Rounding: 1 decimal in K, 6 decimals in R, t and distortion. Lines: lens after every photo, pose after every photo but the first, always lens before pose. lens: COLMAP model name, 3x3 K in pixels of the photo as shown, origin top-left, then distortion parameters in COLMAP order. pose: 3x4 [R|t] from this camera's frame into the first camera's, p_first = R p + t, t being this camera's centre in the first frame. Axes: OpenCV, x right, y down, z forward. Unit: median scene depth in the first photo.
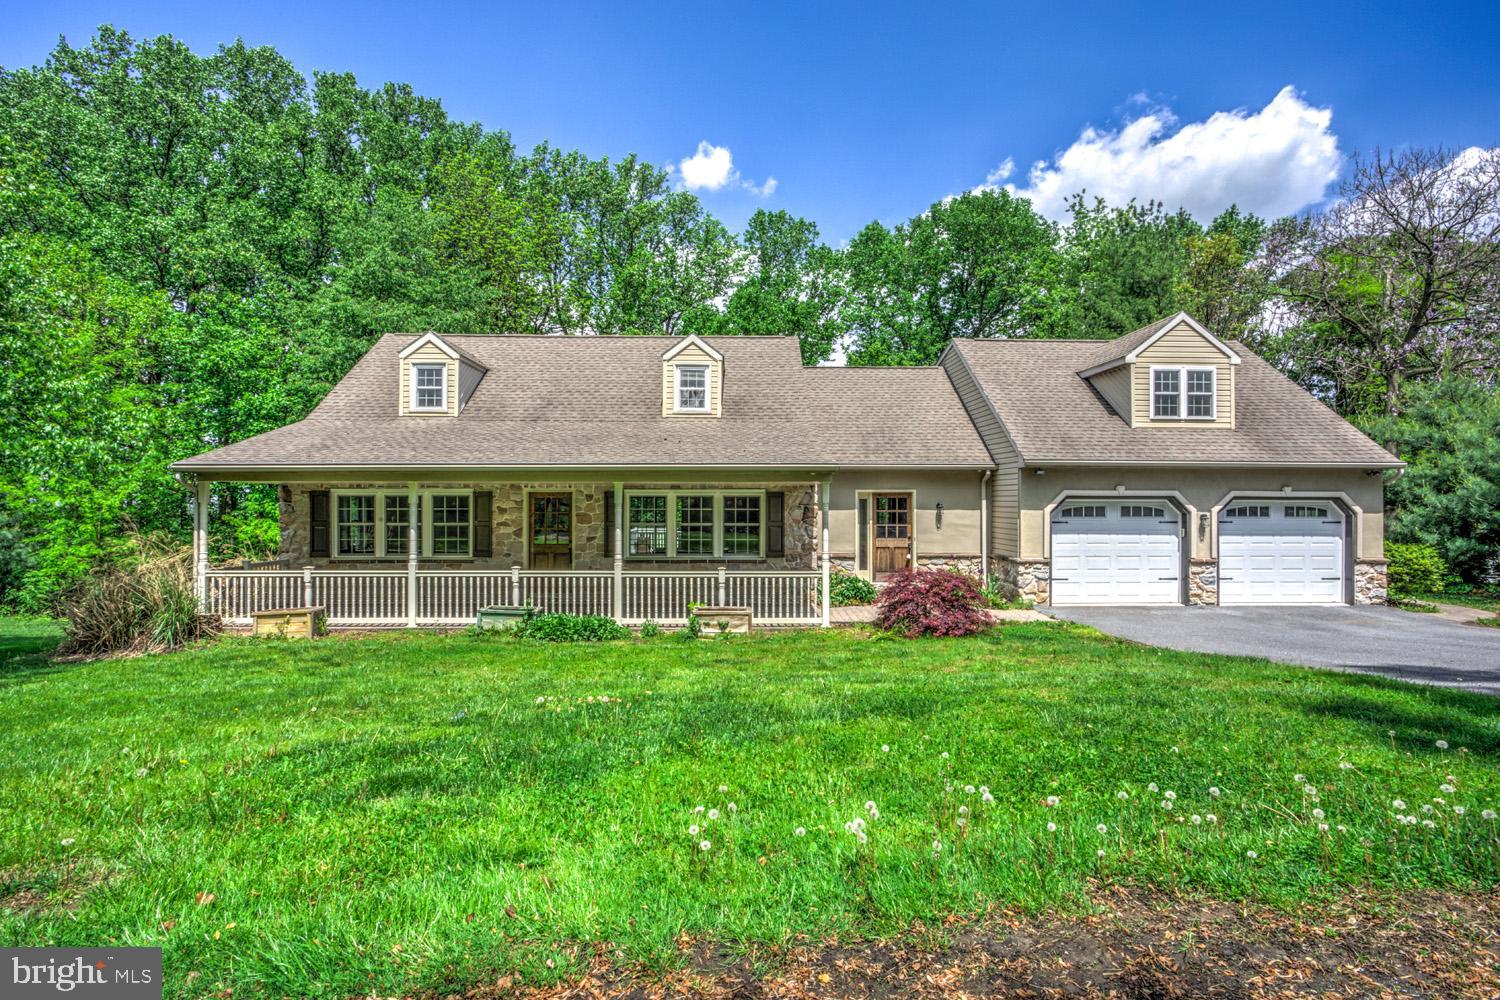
lens RADIAL K [[754.8, 0, 750.0], [0, 754.8, 500.0], [0, 0, 1]] dist [0.021442, 0.000018]
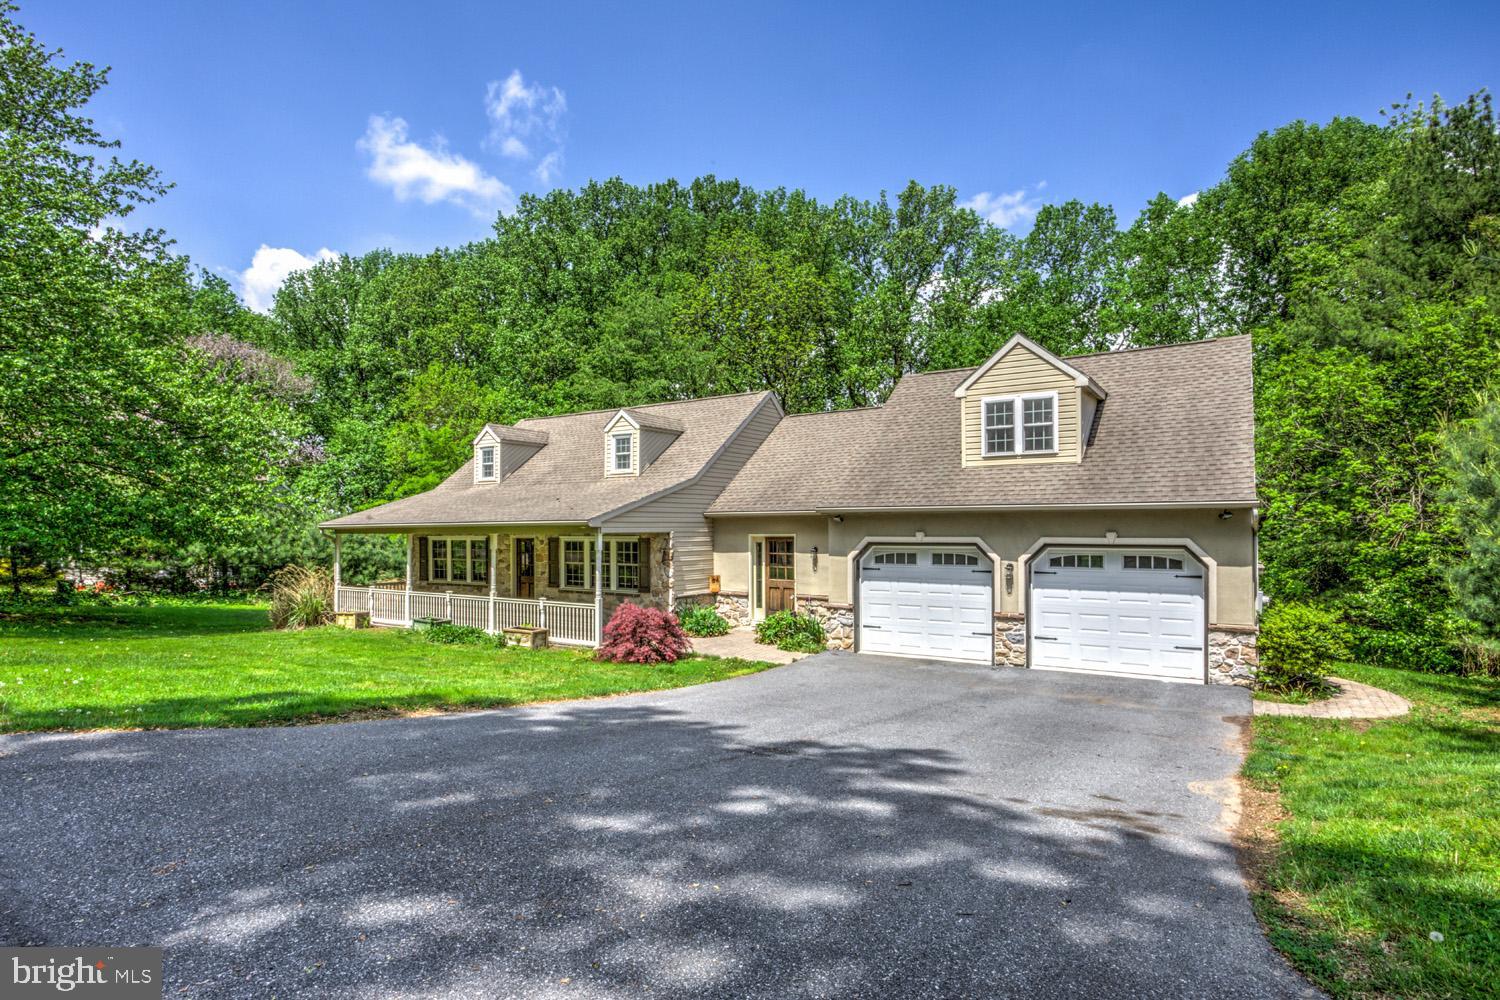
lens RADIAL K [[749.5, 0, 748.5], [0, 749.5, 533.4], [0, 0, 1]] dist [-0.001944, -0.000003]
pose [[0.819033, -0.003290, -0.573737, 0.832745], [0.005601, 0.999982, 0.002262, -0.019449], [0.573719, -0.005066, 0.819036, 0.110321]]
